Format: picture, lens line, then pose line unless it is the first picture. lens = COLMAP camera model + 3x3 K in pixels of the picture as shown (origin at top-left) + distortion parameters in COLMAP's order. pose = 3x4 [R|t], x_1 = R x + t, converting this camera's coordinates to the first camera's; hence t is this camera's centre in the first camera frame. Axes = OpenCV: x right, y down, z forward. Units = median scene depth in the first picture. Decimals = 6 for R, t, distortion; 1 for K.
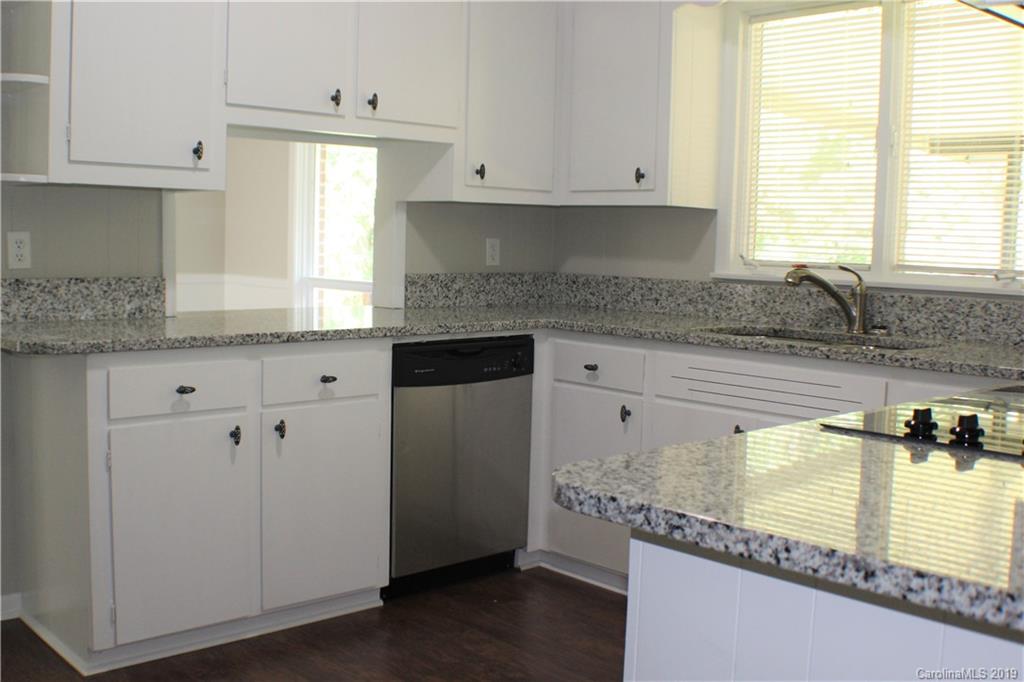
lens RADIAL K [[1060.3, 0, 512.3], [0, 1060.3, 339.9], [0, 0, 1]] dist [-0.131202, 0.000000]
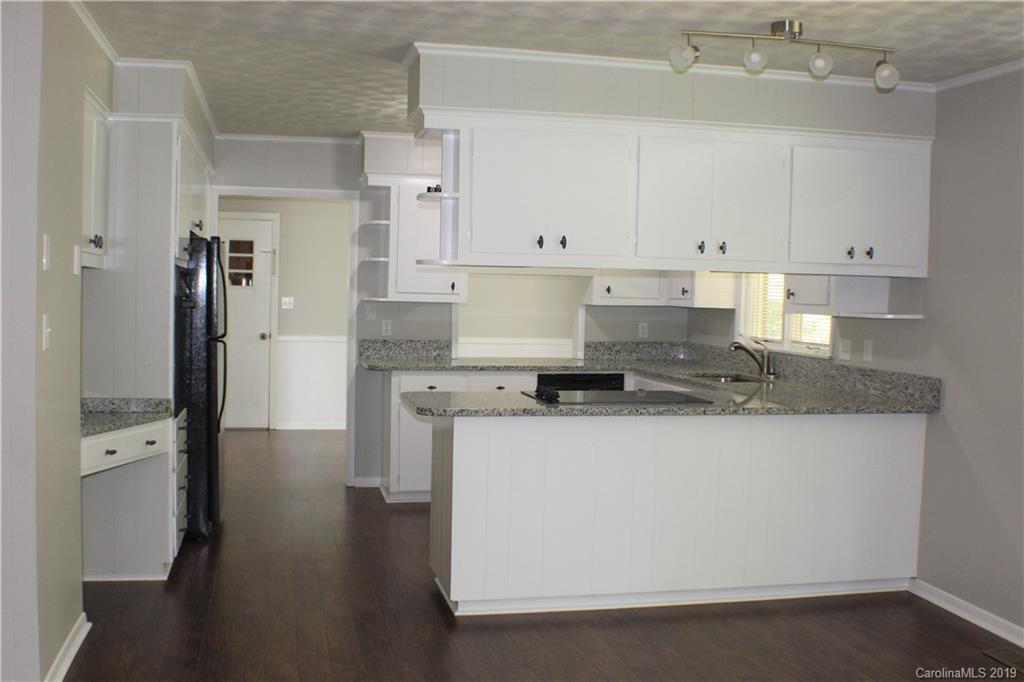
lens RADIAL K [[1060.3, 0, 511.3], [0, 1060.3, 341.5], [0, 0, 1]] dist [-0.131202, 0.000000]
pose [[0.880302, 0.017513, -0.474091, 0.821826], [-0.044824, 0.997918, -0.046366, 0.038013], [0.472292, 0.062067, 0.879254, -0.878484]]
